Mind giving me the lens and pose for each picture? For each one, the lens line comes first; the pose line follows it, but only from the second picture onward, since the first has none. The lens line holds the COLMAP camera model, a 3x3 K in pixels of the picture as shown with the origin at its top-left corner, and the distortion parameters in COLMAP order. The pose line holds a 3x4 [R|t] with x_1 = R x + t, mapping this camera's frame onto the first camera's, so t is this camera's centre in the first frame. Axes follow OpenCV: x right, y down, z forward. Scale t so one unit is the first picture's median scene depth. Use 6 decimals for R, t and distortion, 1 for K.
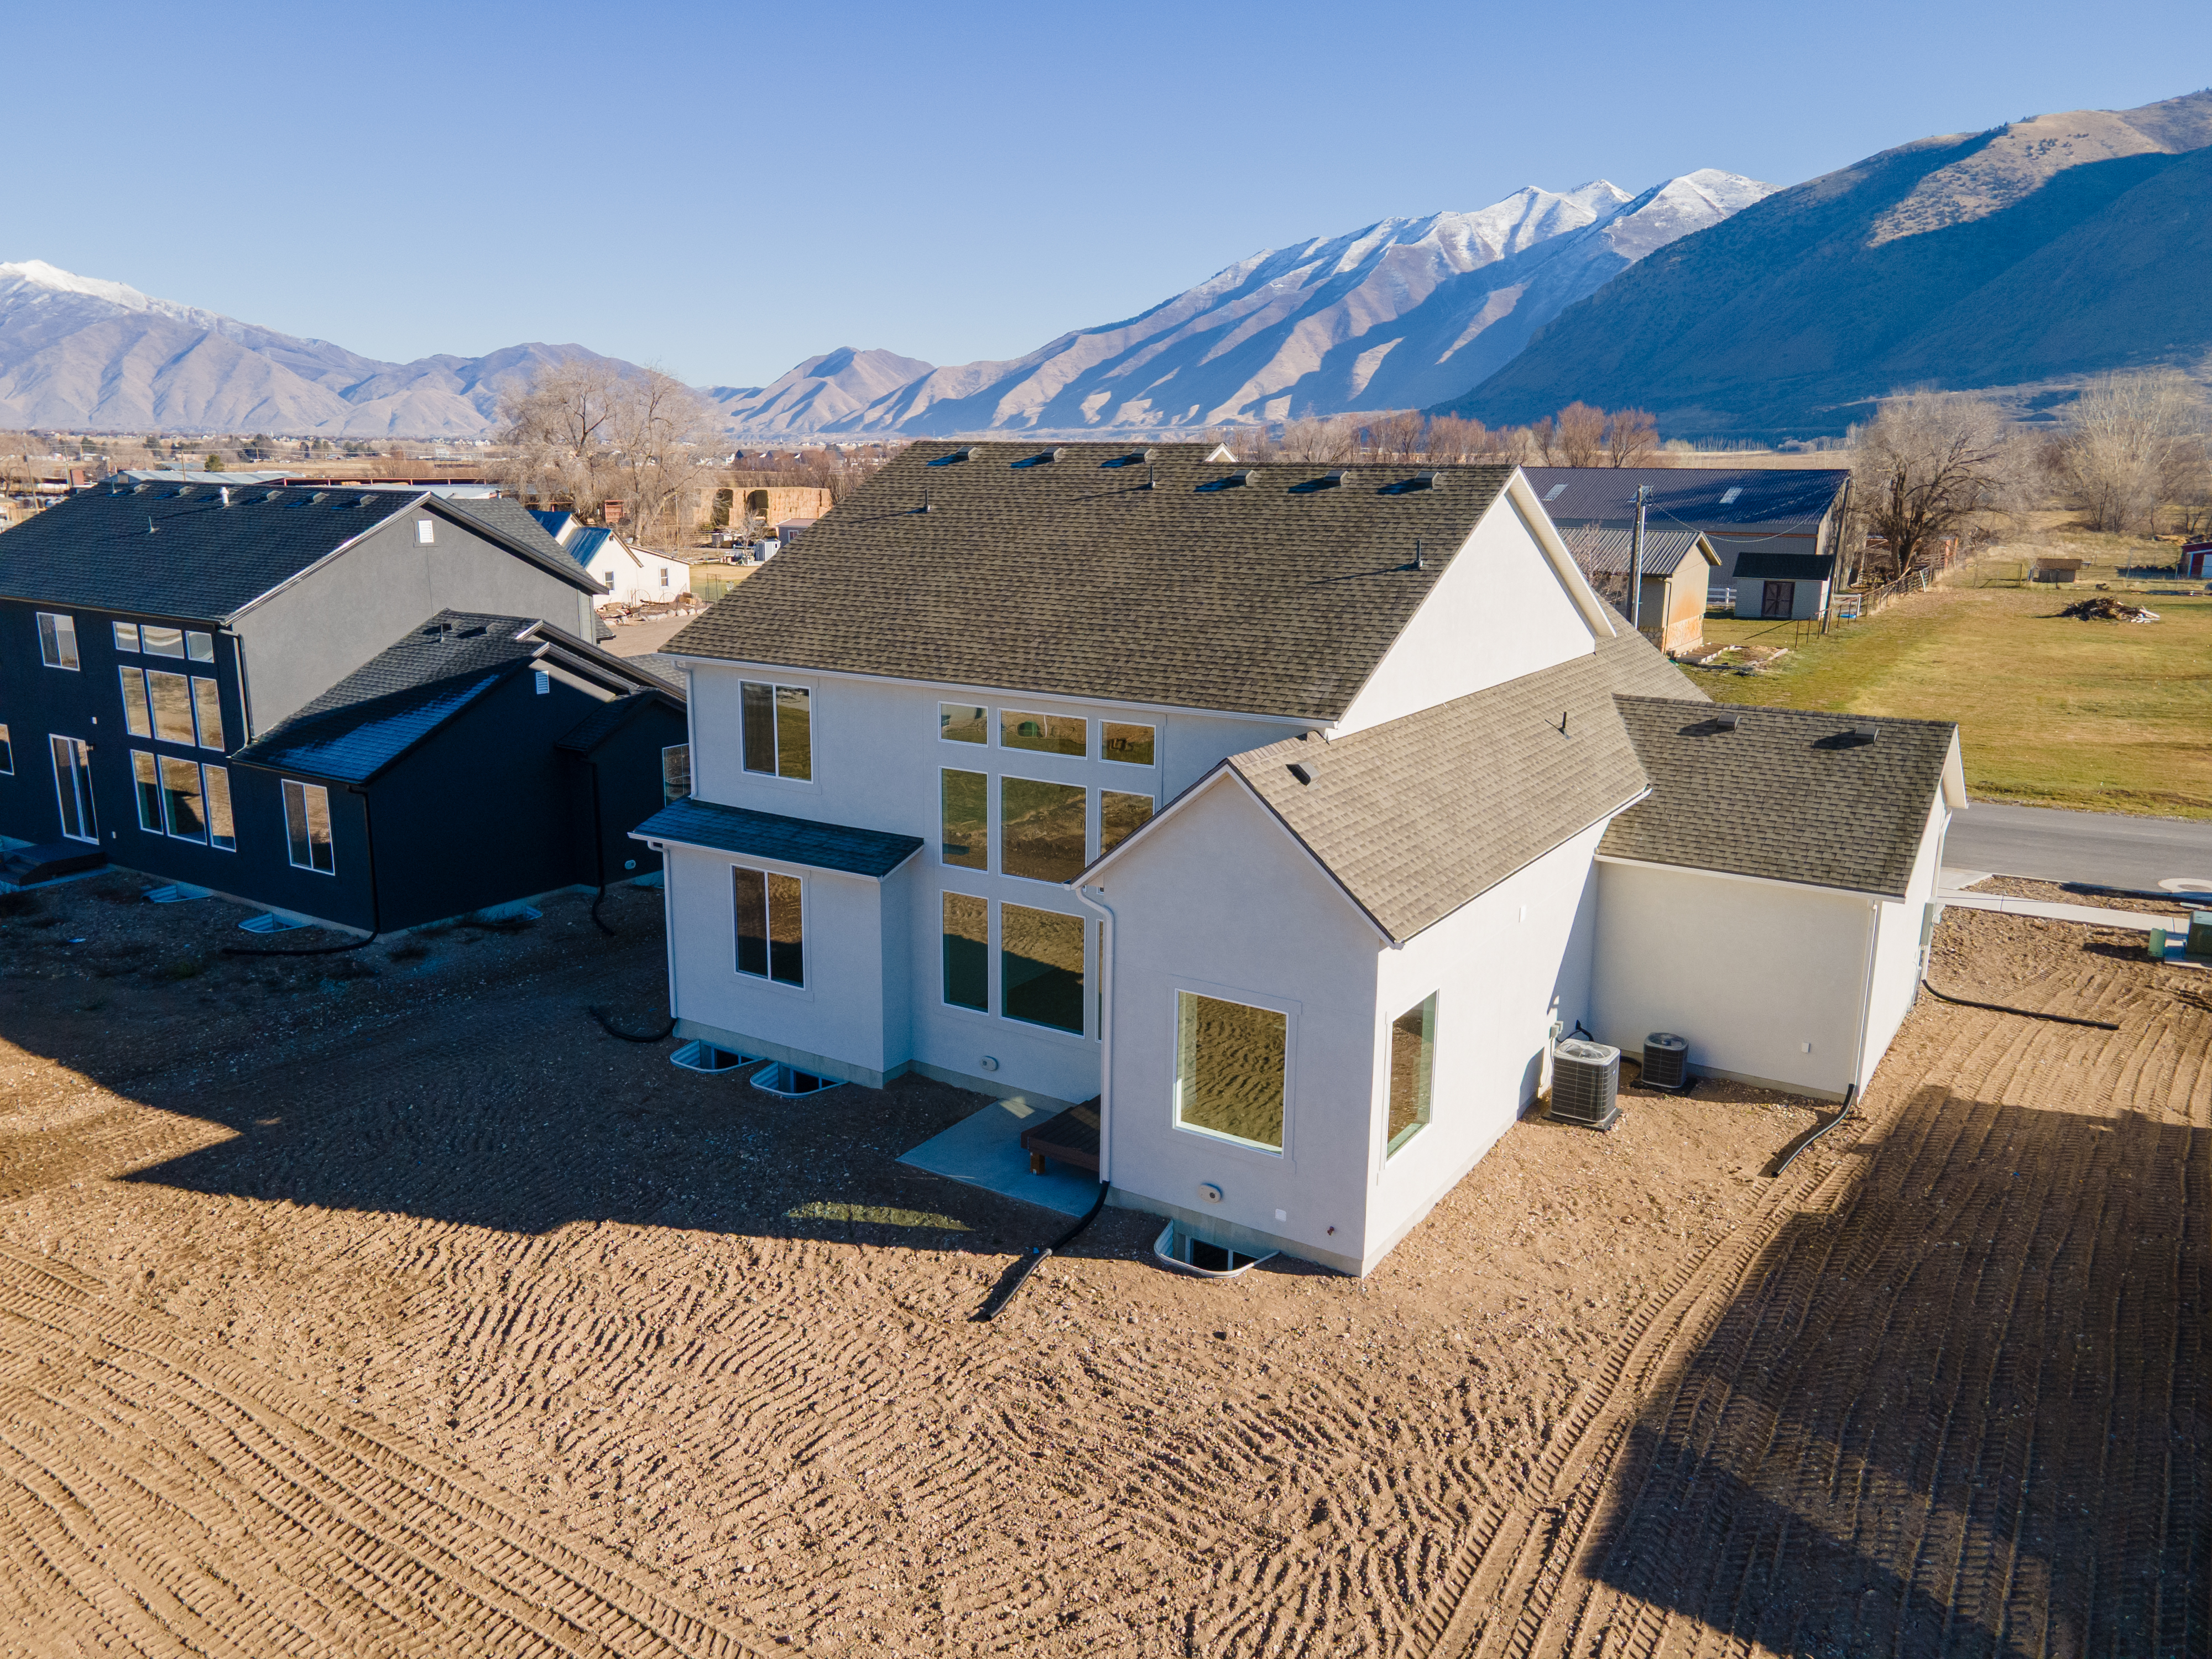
lens RADIAL K [[1605.7, 0, 1089.3], [0, 1605.7, 831.1], [0, 0, 1]] dist [0.035904, 0.005186]
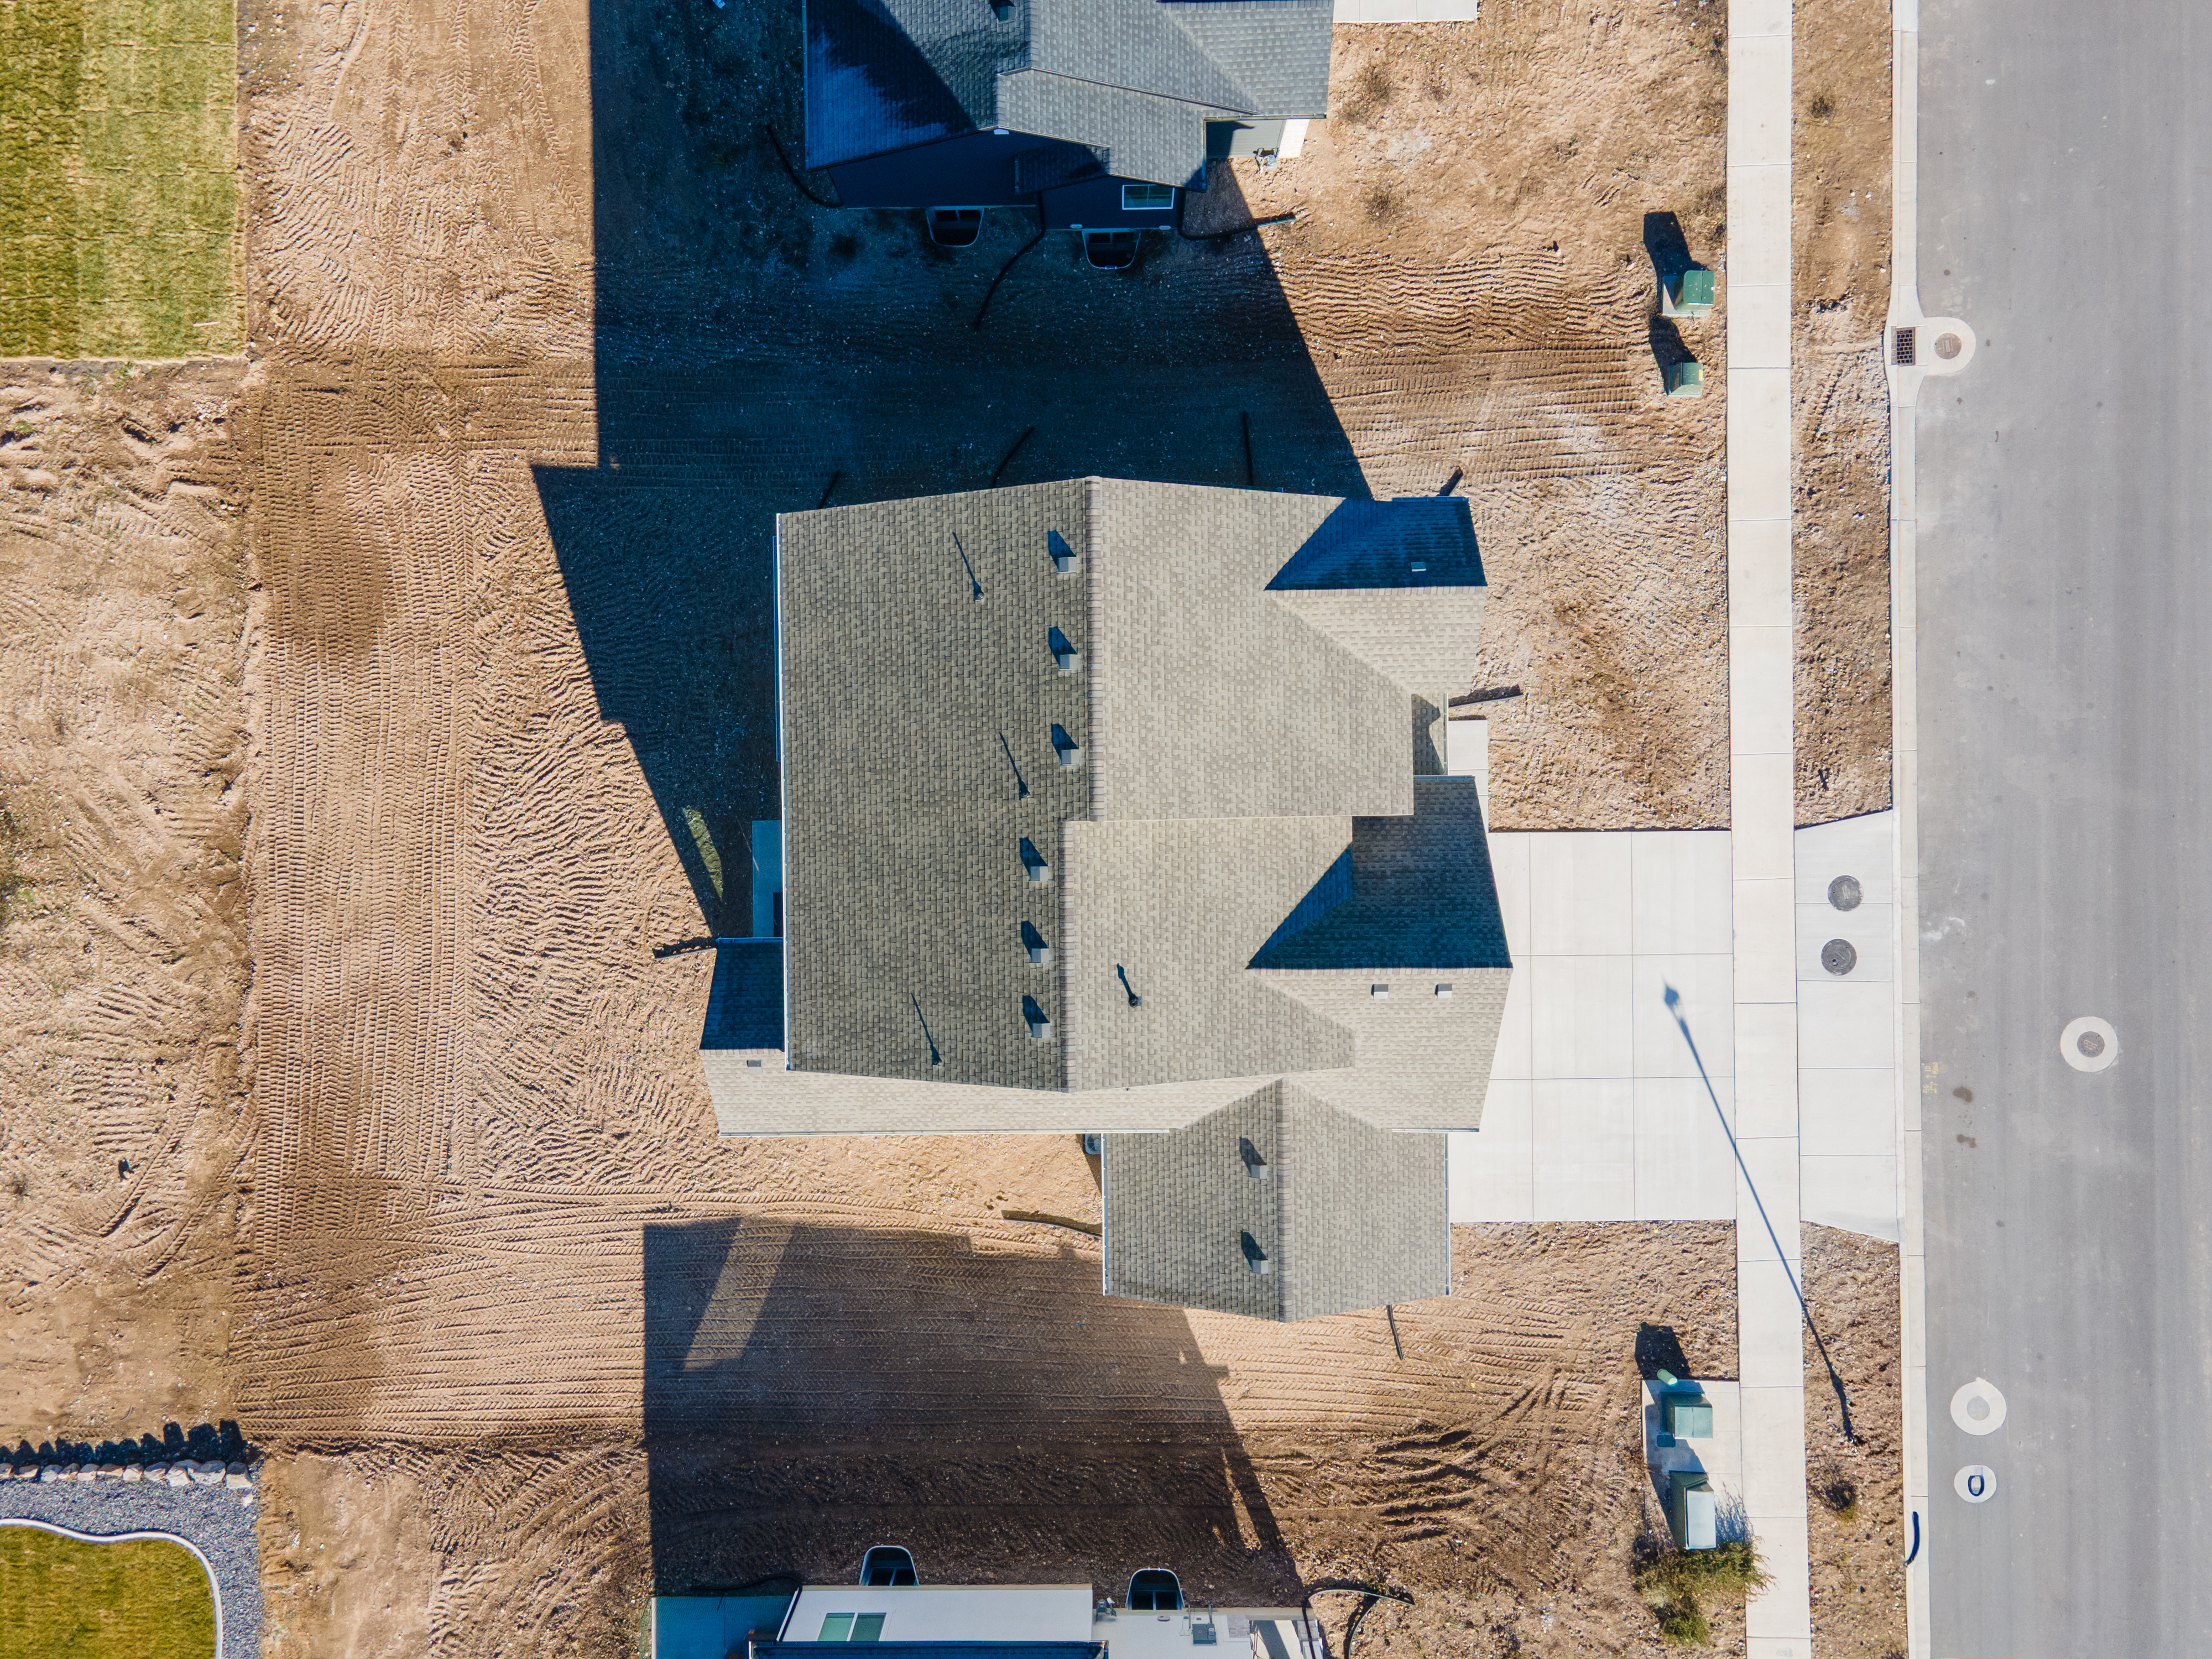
lens RADIAL K [[1605.7, 0, 1089.3], [0, 1605.7, 831.1], [0, 0, 1]] dist [0.035904, 0.005186]
pose [[0.551962, 0.833855, -0.004856, 0.106627], [-0.175780, 0.122045, 0.976835, -1.599872], [0.815131, -0.538322, 0.213940, 0.879229]]
